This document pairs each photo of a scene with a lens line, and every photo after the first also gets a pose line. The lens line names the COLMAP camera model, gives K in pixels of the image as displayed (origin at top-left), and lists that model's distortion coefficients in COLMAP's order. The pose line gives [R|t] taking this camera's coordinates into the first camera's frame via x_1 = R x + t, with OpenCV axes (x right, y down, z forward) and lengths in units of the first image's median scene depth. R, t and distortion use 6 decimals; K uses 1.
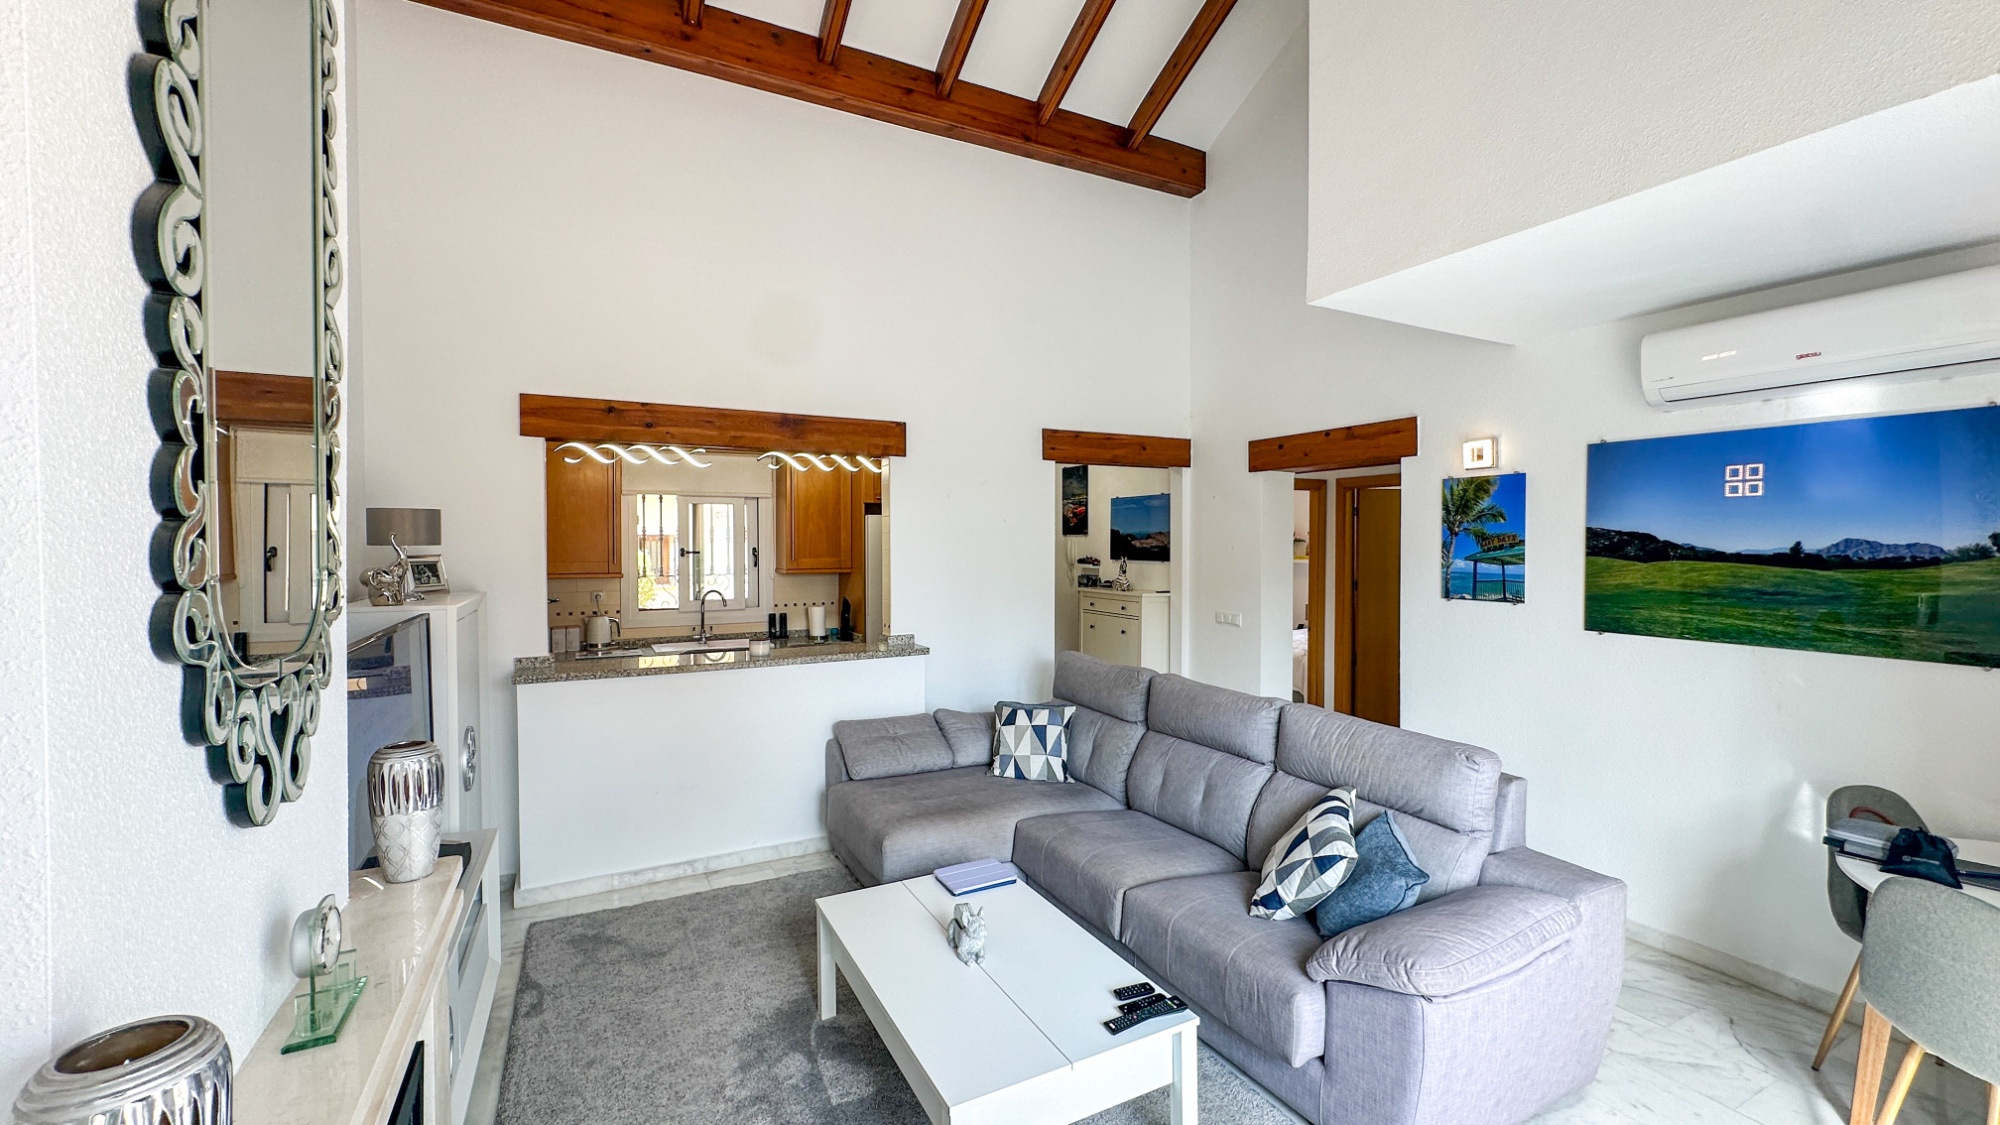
lens RADIAL K [[798.1, 0, 1000.9], [0, 798.1, 559.0], [0, 0, 1]] dist [-0.002103, 0.000687]
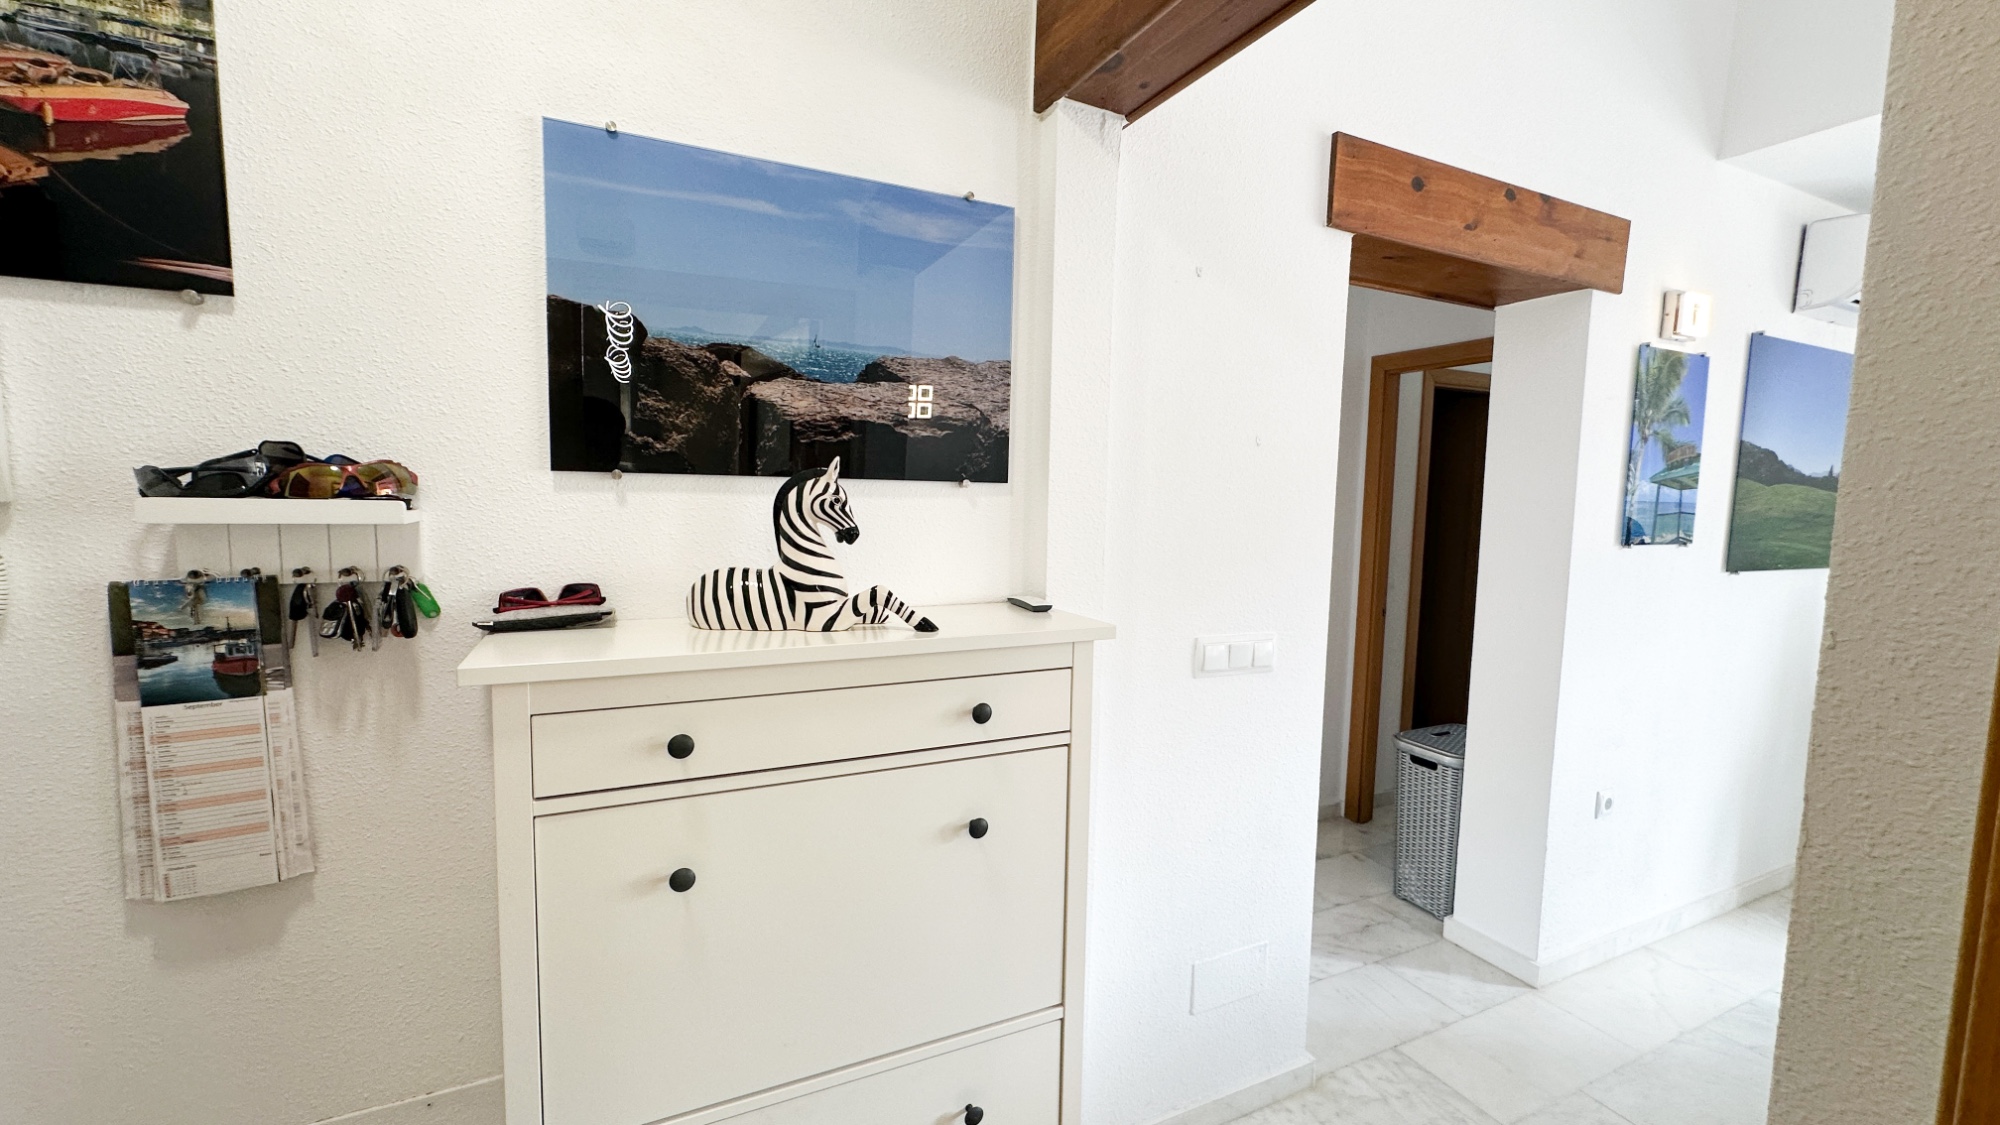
lens RADIAL K [[813.9, 0, 1000.0], [0, 813.9, 562.5], [0, 0, 1]] dist [-0.003037, -0.000246]
pose [[0.021451, -0.090314, 0.995682, -0.054120], [-0.001858, 0.995906, 0.090374, 0.005573], [-0.999768, -0.003788, 0.021195, 1.094483]]
